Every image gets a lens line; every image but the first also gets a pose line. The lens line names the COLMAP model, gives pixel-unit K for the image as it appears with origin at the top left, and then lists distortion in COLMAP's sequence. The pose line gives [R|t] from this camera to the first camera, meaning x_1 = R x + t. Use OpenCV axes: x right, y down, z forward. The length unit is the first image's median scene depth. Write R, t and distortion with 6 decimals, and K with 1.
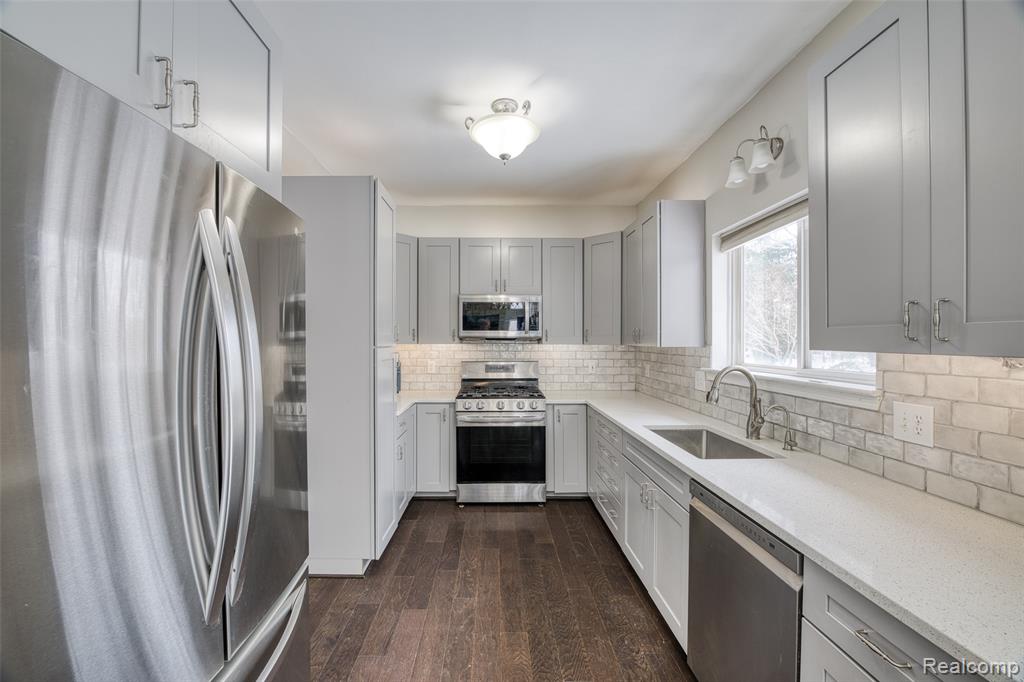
lens RADIAL K [[402.7, 0, 499.8], [0, 402.7, 343.1], [0, 0, 1]] dist [-0.023942, 0.000941]
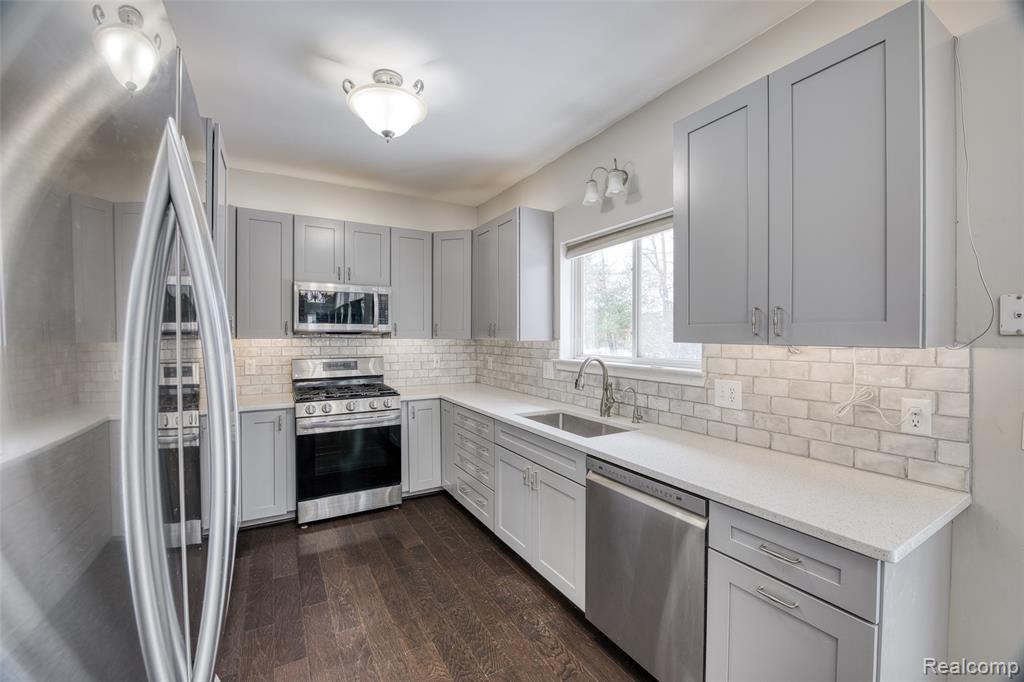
lens RADIAL K [[402.7, 0, 500.5], [0, 402.7, 338.5], [0, 0, 1]] dist [-0.023942, 0.000941]
pose [[0.878915, -0.003206, 0.476967, -0.177898], [0.001738, 0.999992, 0.003518, -0.000841], [-0.476975, -0.002263, 0.878914, 0.066891]]
